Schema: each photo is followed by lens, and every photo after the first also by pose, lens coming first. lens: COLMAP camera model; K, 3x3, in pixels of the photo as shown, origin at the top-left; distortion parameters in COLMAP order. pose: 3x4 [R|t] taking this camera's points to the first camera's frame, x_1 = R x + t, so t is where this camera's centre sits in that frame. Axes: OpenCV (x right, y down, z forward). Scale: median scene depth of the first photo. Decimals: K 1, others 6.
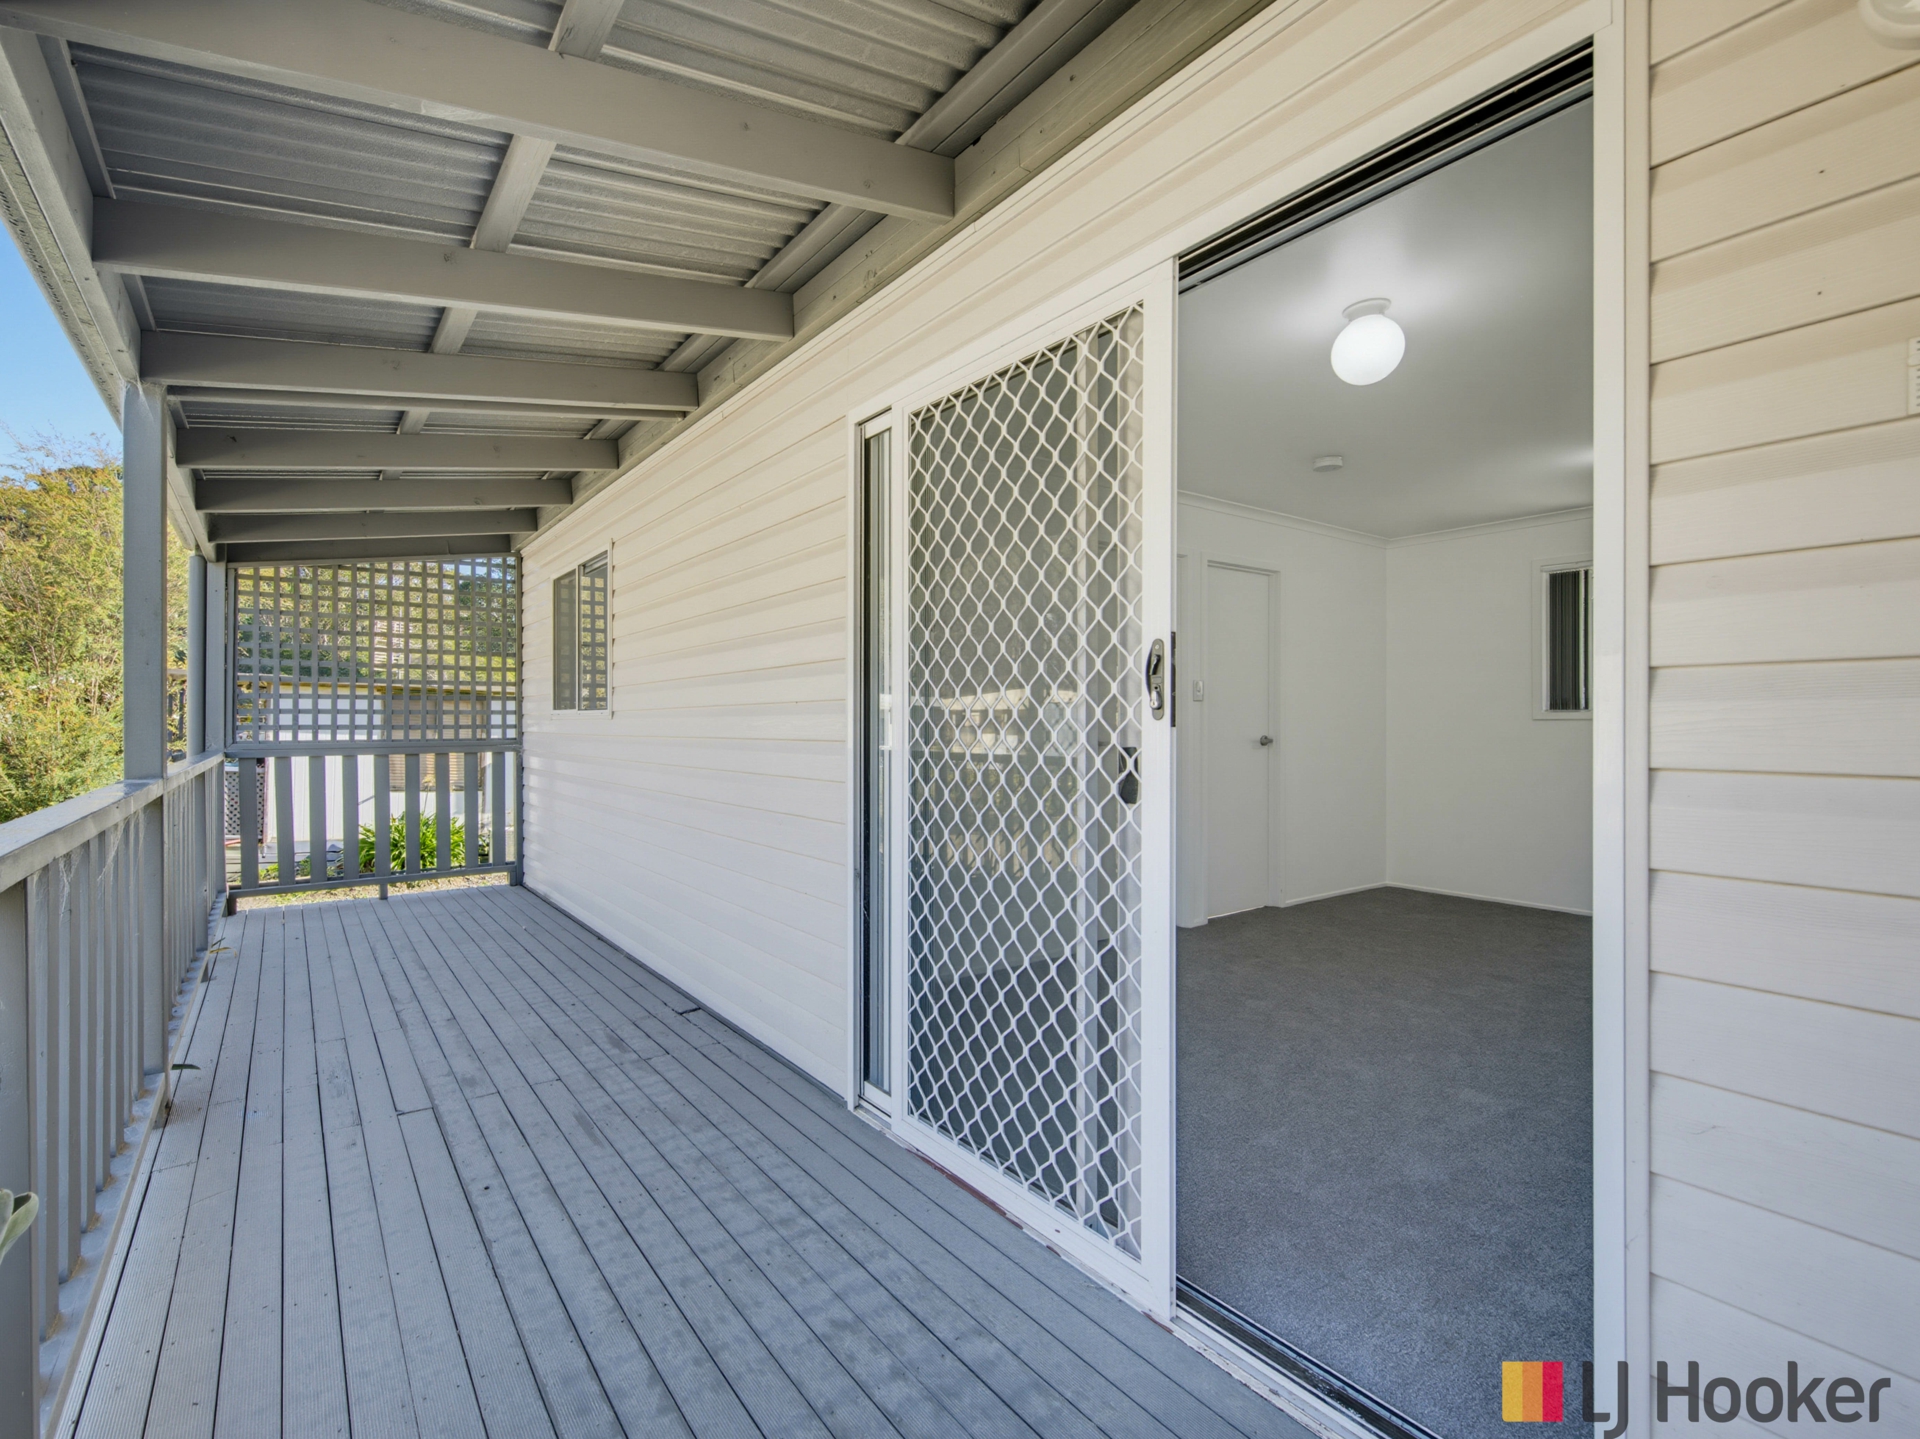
lens RADIAL K [[939.6, 0, 960.0], [0, 939.6, 719.5], [0, 0, 1]] dist [0.000807, 0.000263]
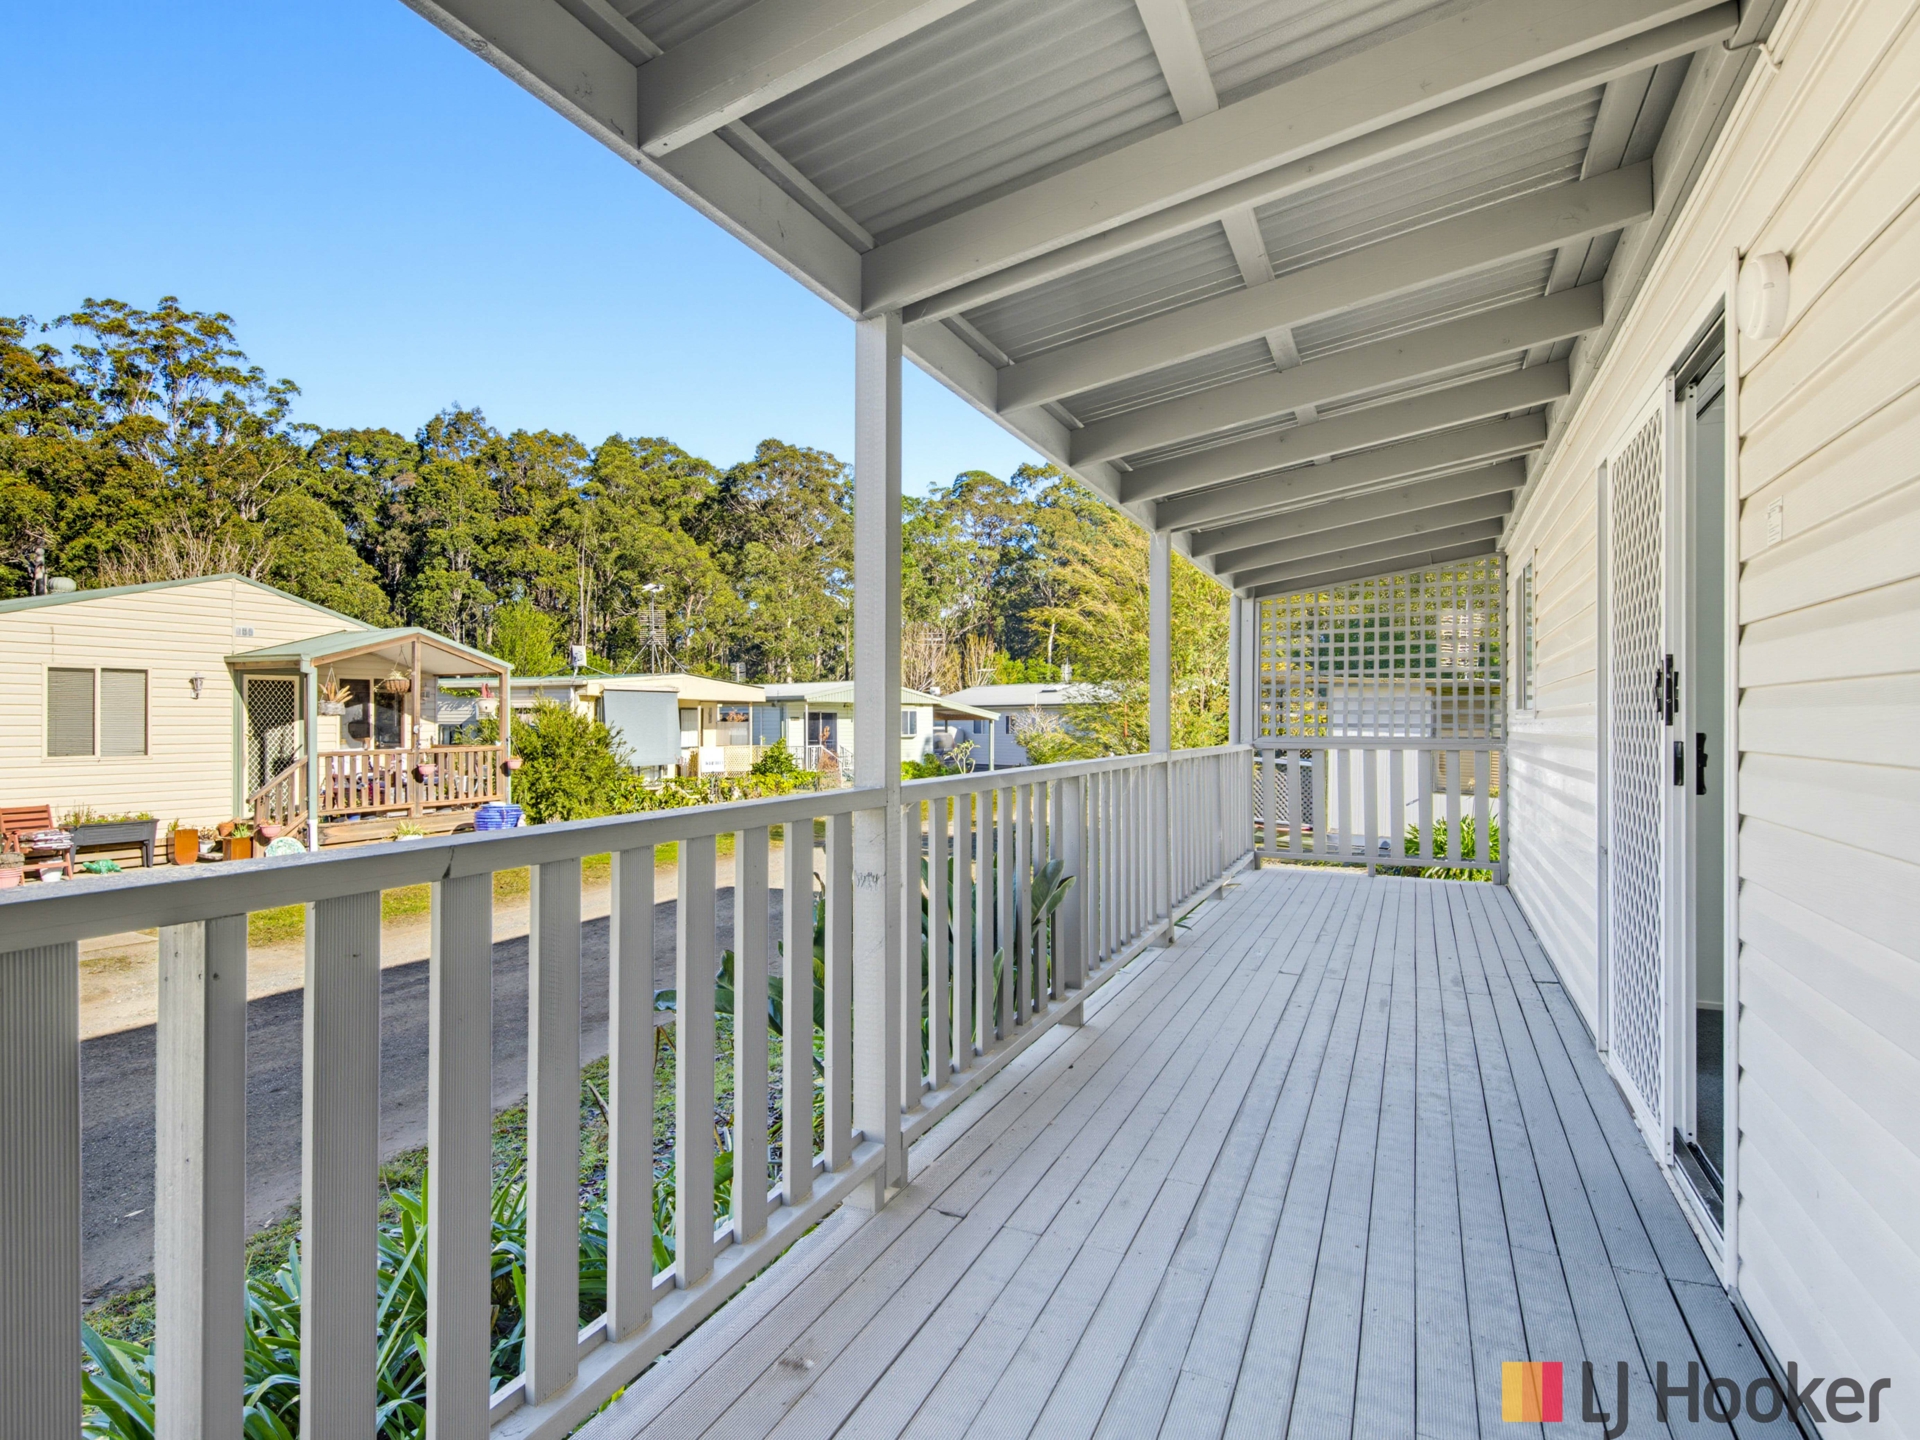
lens RADIAL K [[988.1, 0, 960.0], [0, 988.1, 720.0], [0, 0, 1]] dist [0.001611, -0.000505]
pose [[0.554776, 0.000798, -0.831999, 0.449100], [0.000427, 0.999999, 0.001244, -0.001925], [0.831999, -0.001046, 0.554775, -0.335049]]
